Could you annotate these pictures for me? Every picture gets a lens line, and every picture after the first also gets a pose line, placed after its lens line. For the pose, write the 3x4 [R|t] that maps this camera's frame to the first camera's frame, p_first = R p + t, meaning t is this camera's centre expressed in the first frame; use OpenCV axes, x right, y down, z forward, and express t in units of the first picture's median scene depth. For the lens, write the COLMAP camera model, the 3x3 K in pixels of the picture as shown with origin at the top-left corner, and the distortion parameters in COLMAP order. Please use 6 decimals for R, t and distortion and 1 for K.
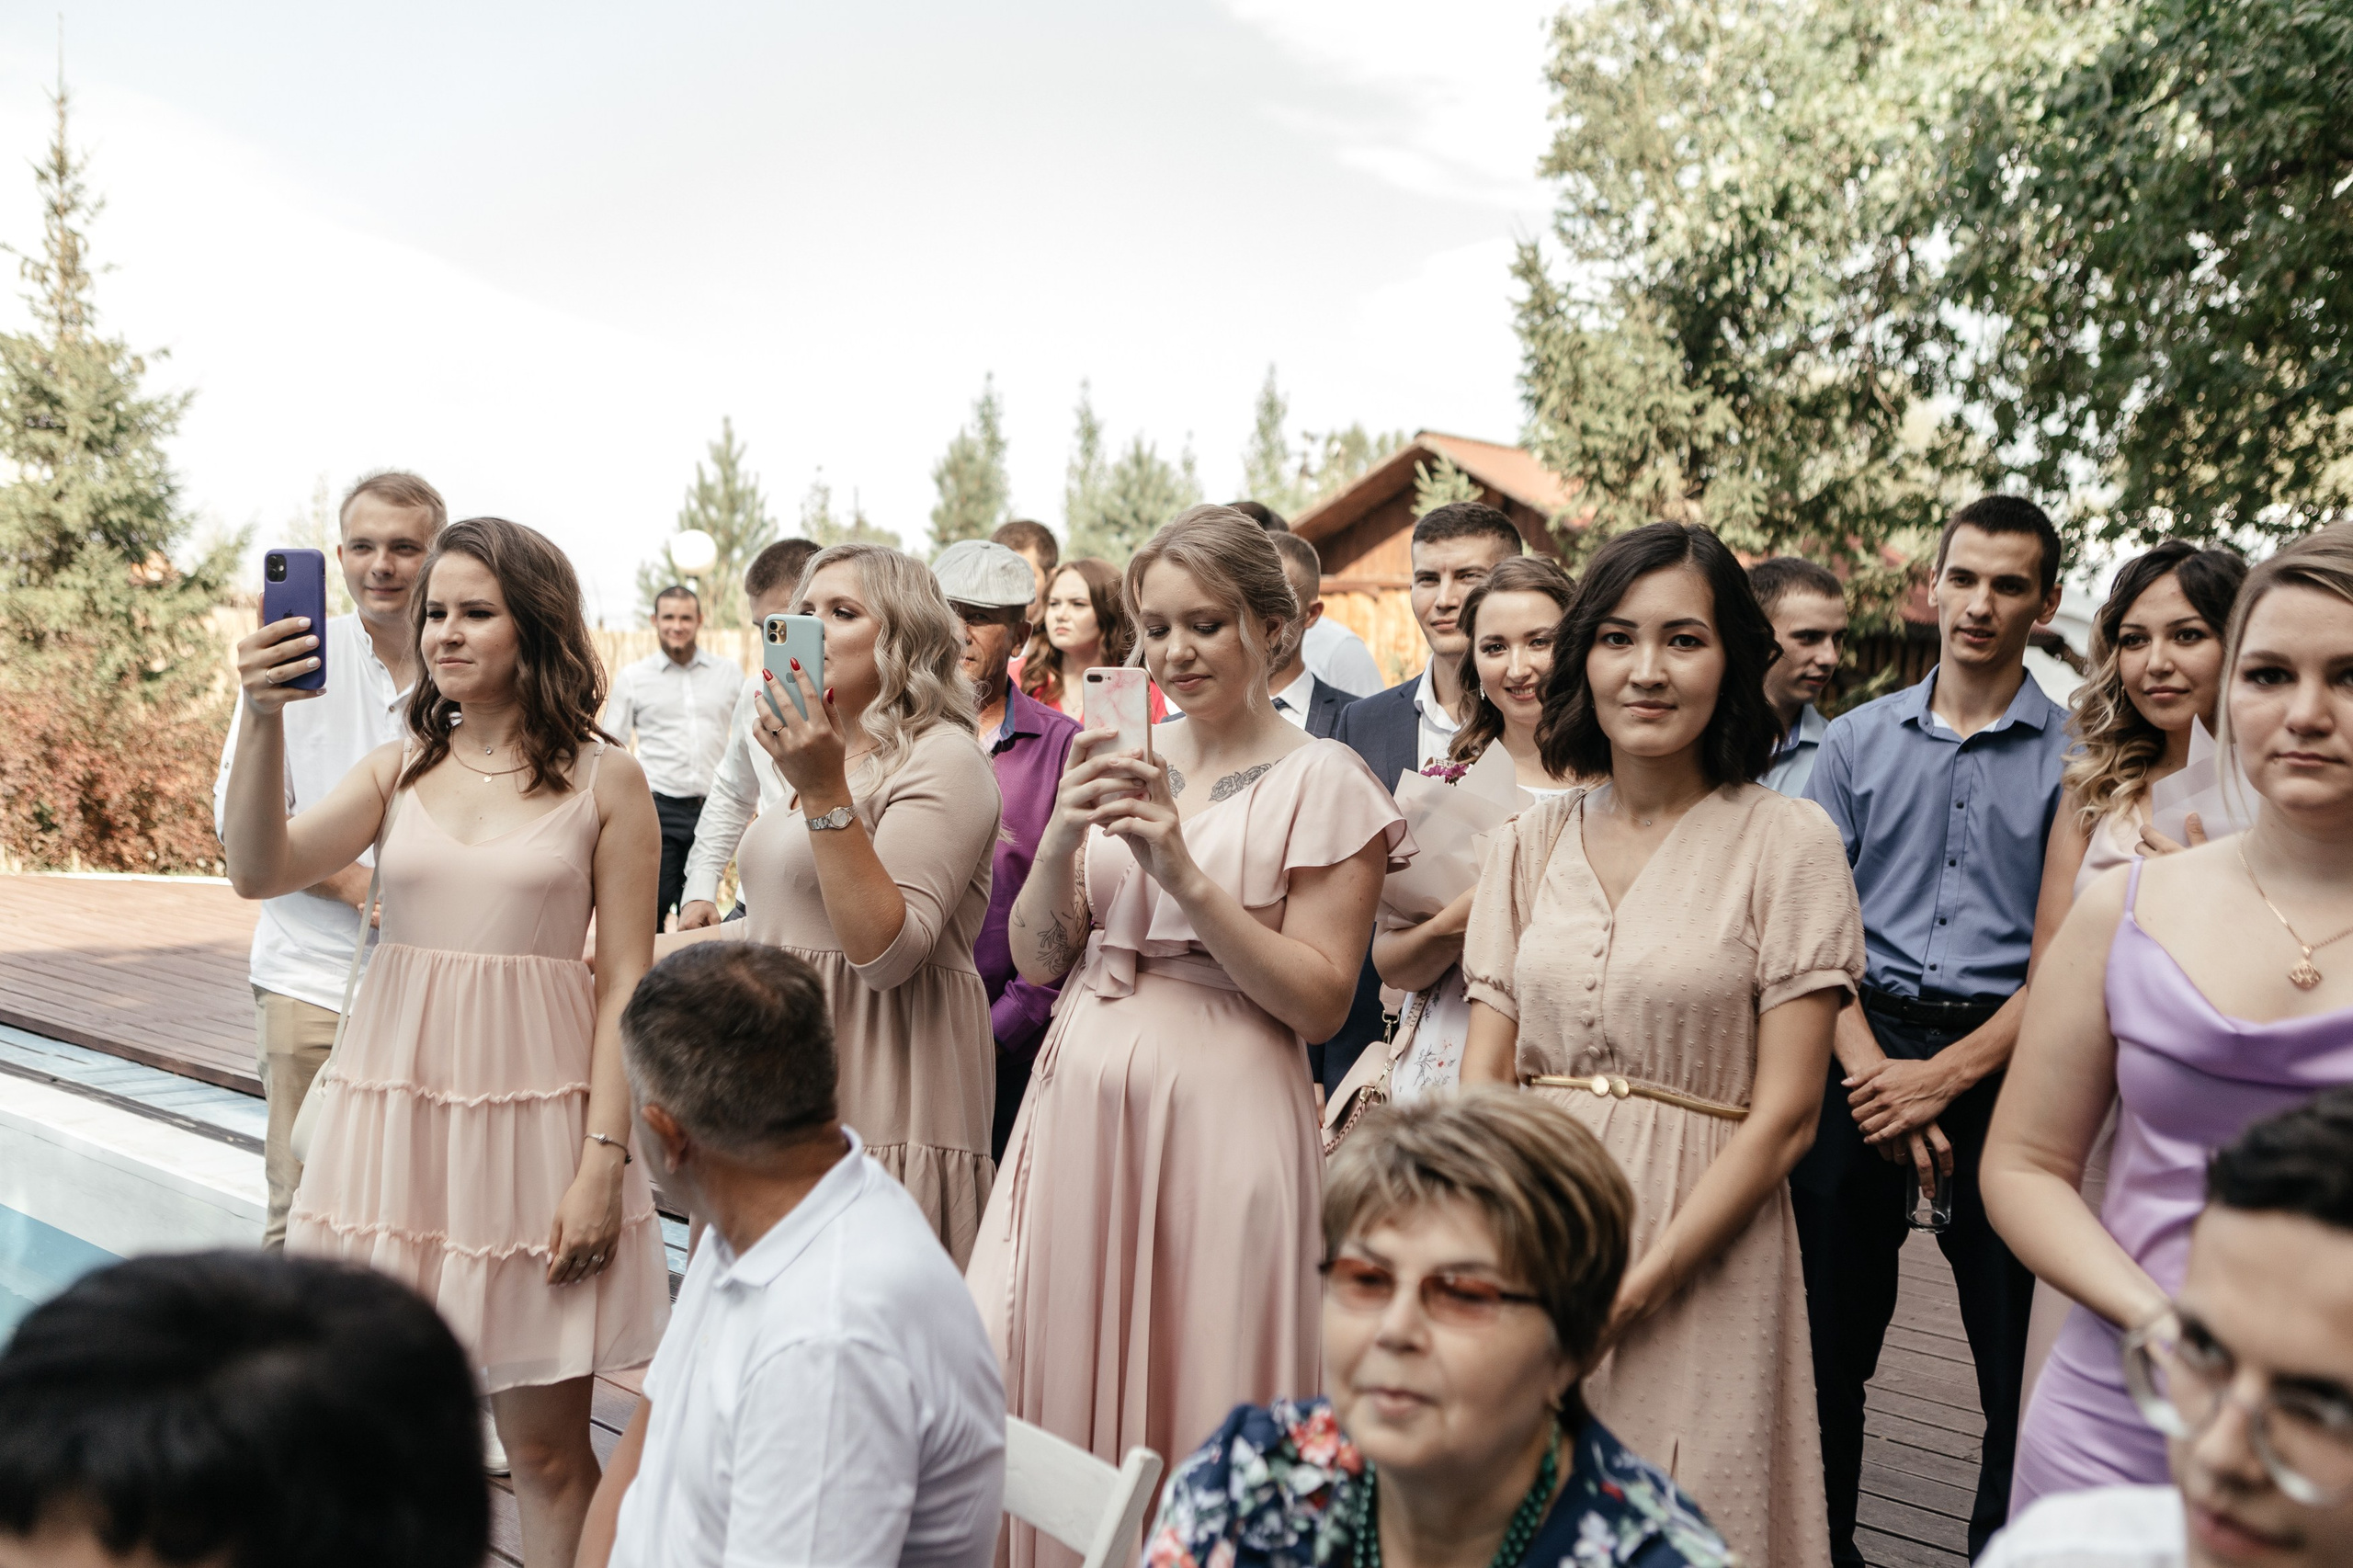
lens RADIAL K [[2296.9, 0, 1171.1], [0, 2296.9, 797.8], [0, 0, 1]] dist [0.003724, 0.000000]
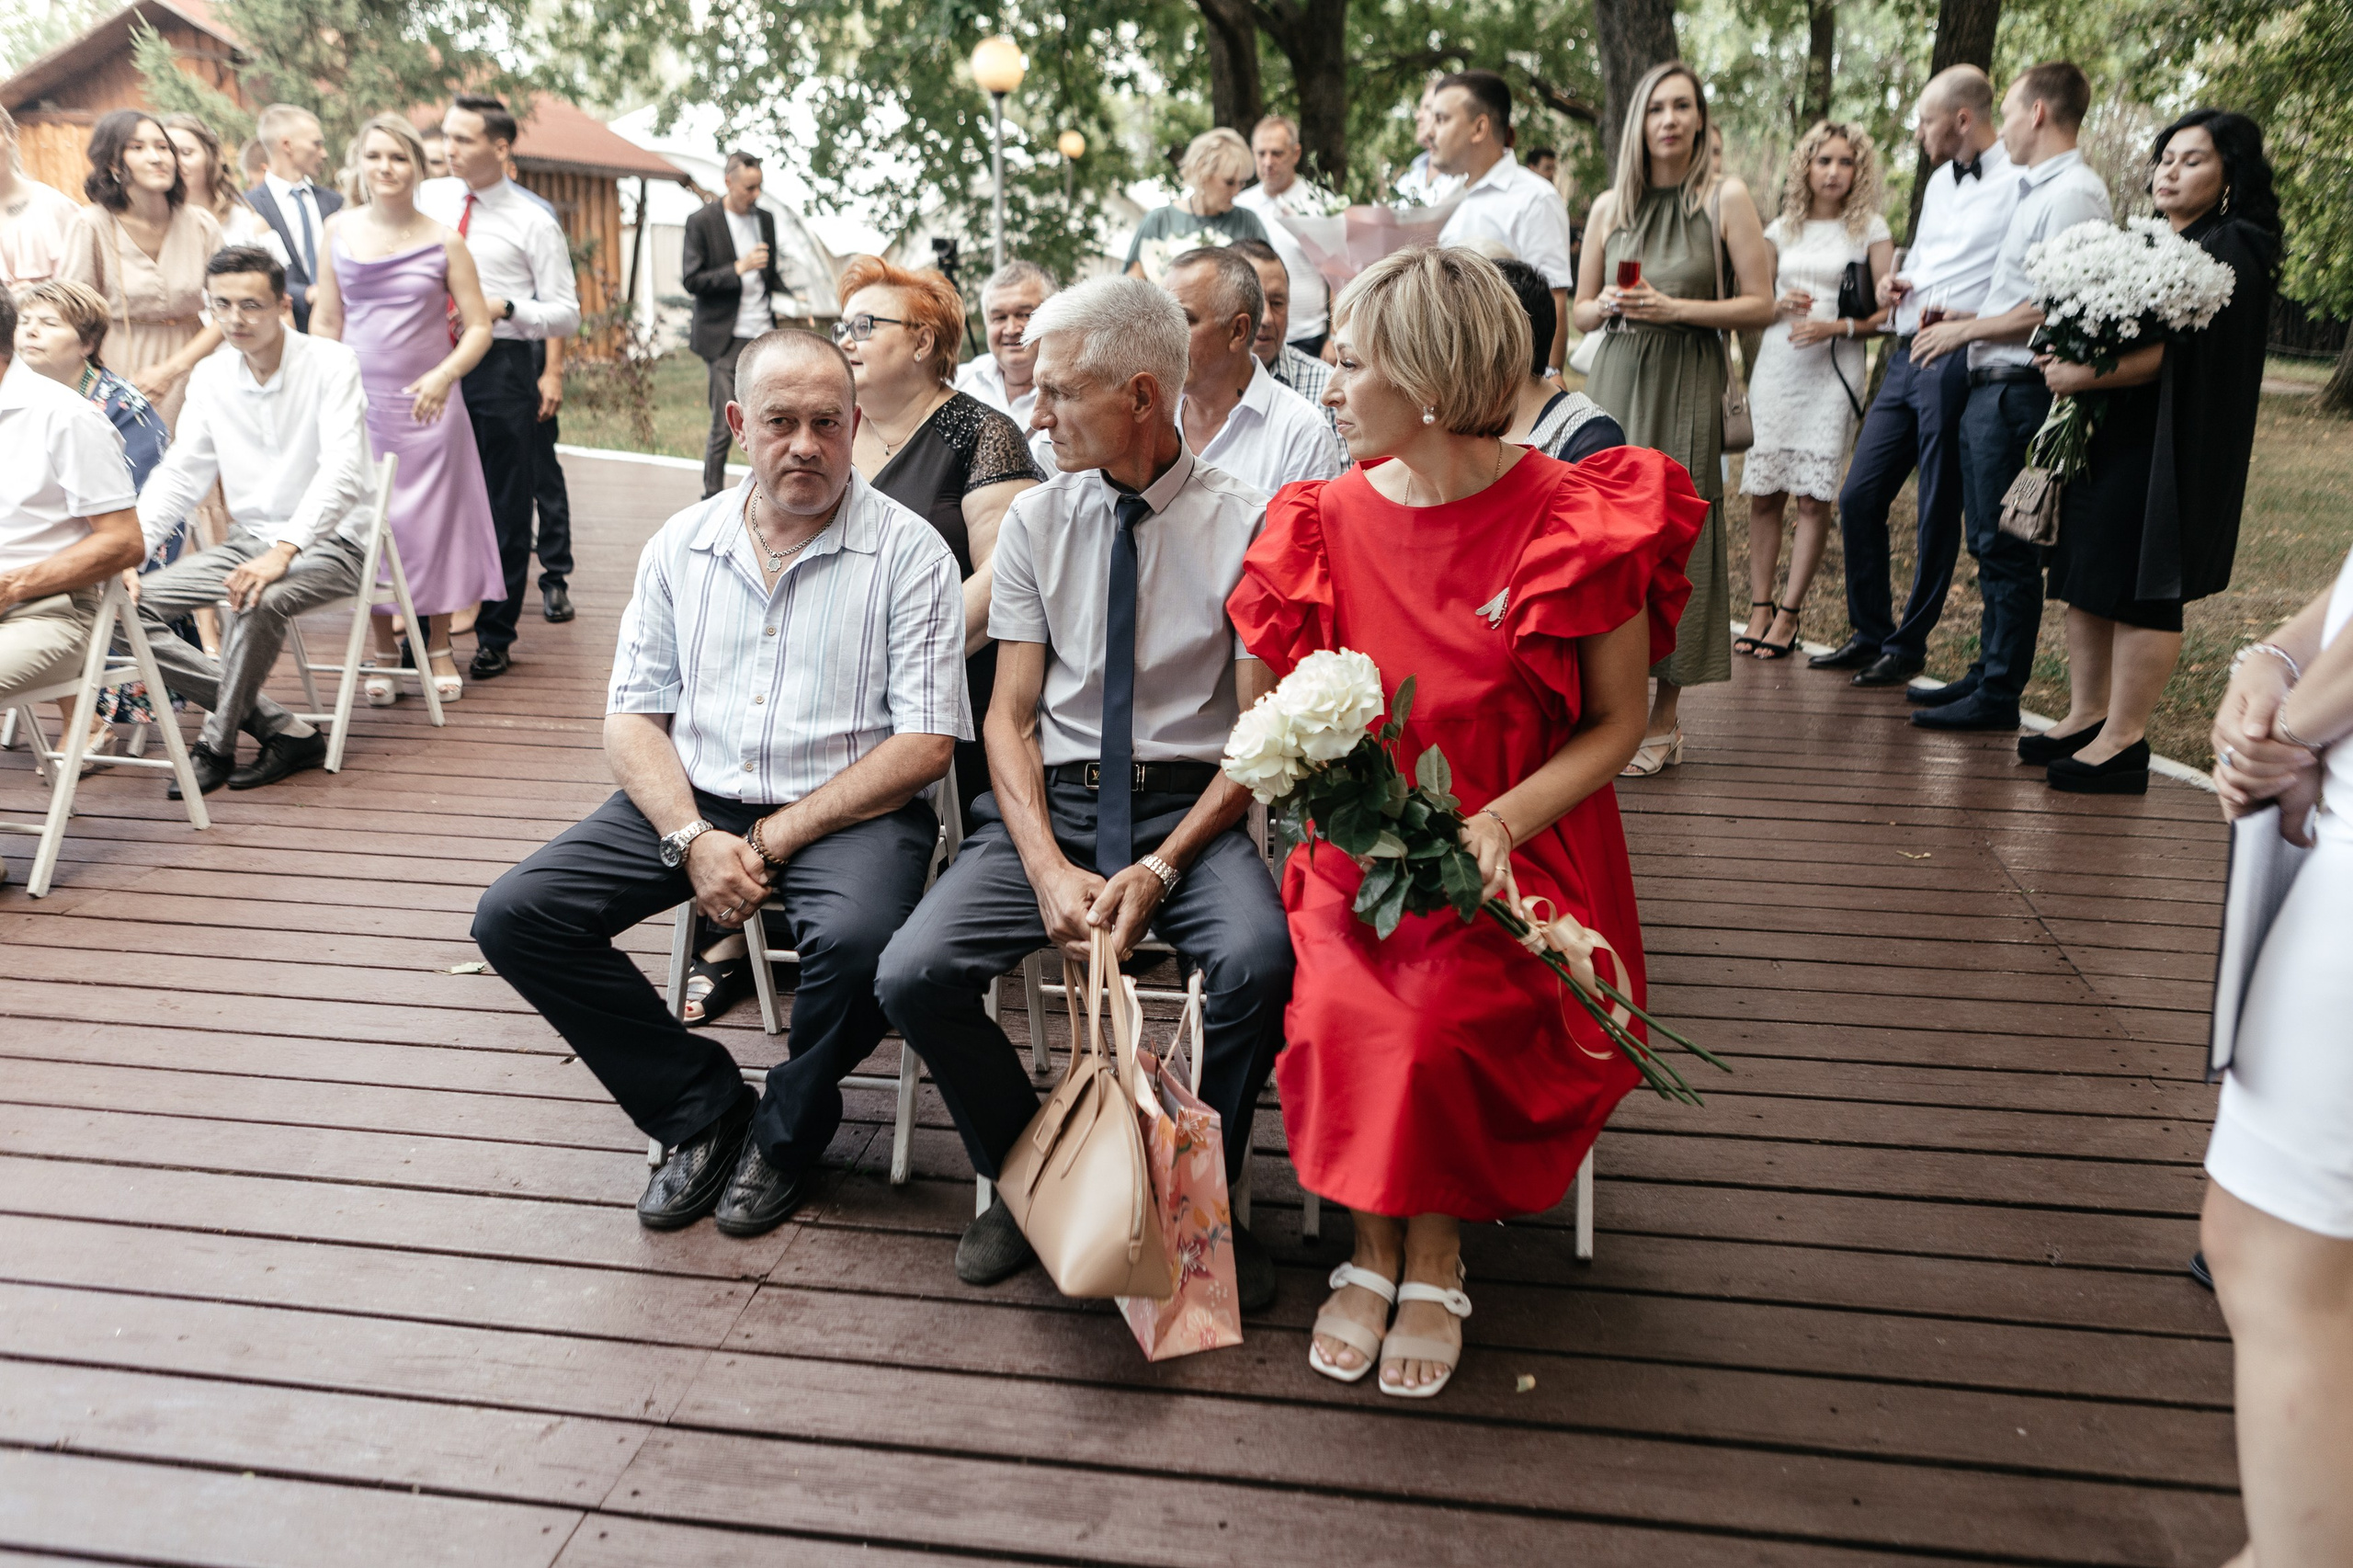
lens RADIAL K [[1825.0, 0, 1177.3], [0, 1825.0, 780.8], [0, 0, 1]] dist [0.006142, -0.006290]
pose [[0.840658, -0.157427, 0.518180, -0.000750], [0.023765, 0.966619, 0.255112, 0.015880], [-0.541044, -0.202148, 0.816338, -0.222365]]
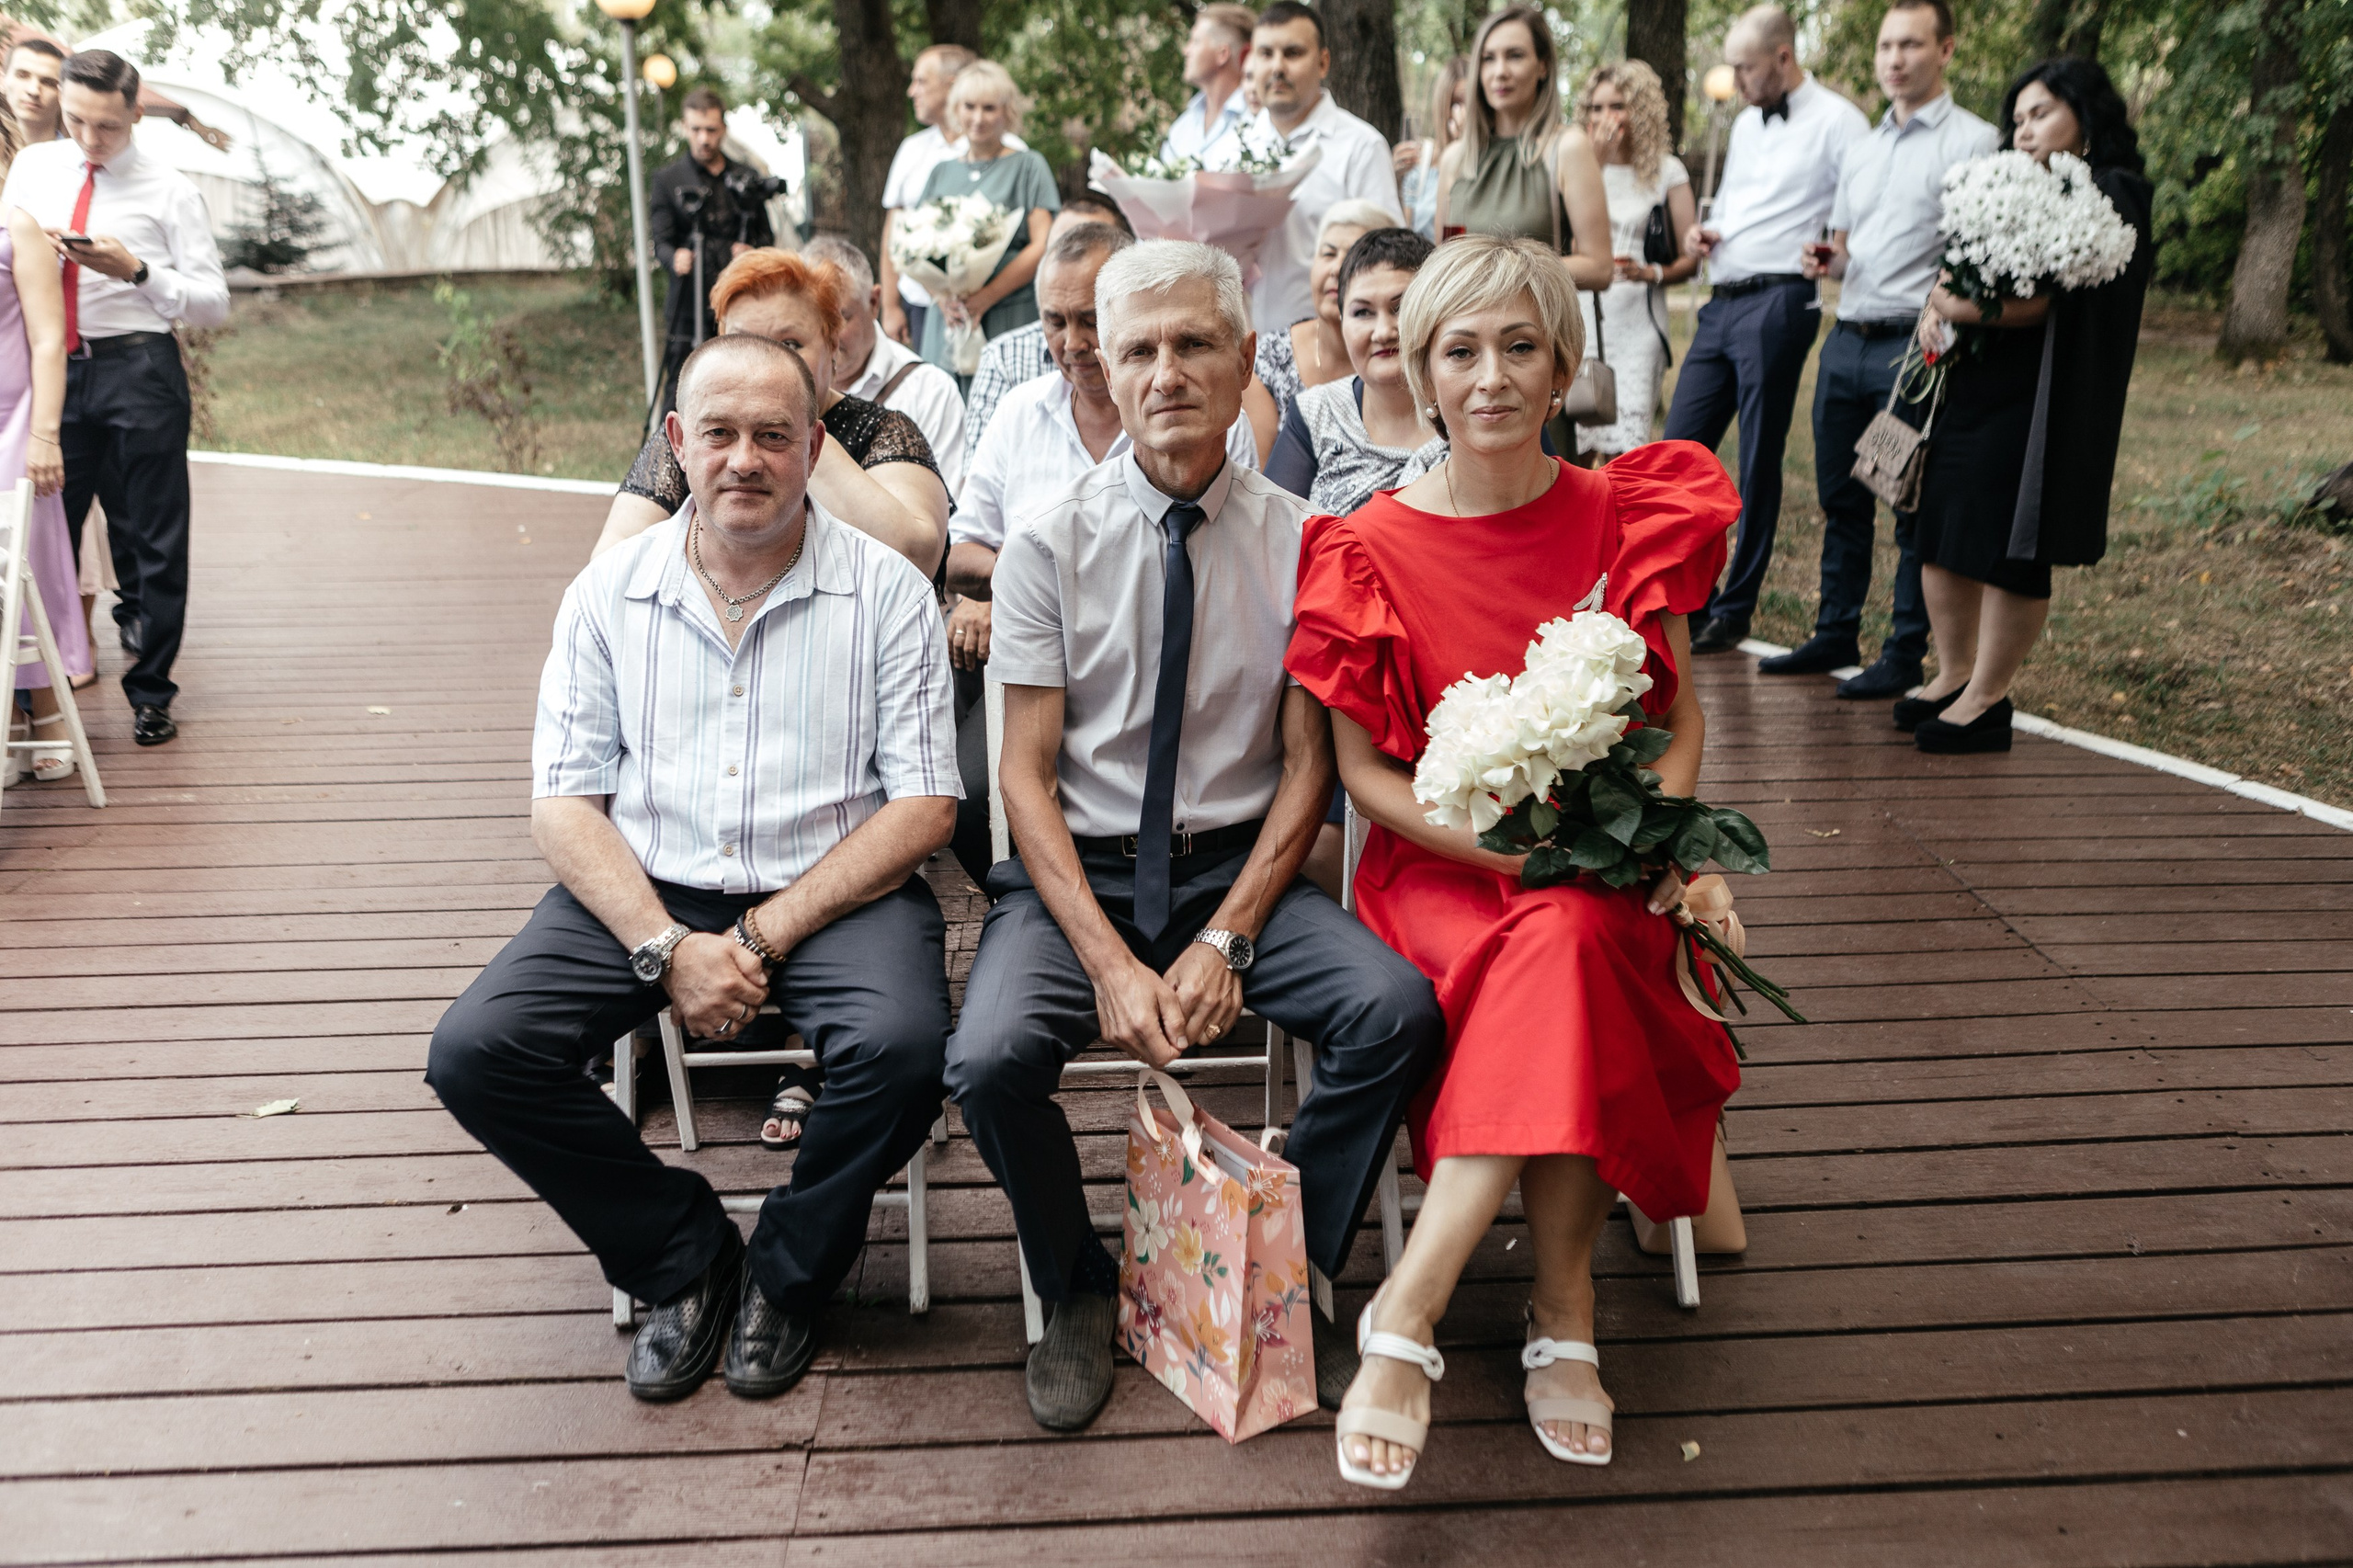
lens RADIAL K [[2033.1, 0, 1193.0], [0, 2033.1, 775.1], [0, 0, 1]] dist [0.004445, -0.008512]
pose [[0.714089, -0.213086, 0.666837, -0.018818], [0.043093, 0.964123, 0.261936, 0.012008], [-0.698727, -0.158310, 0.697652, -0.206432]]
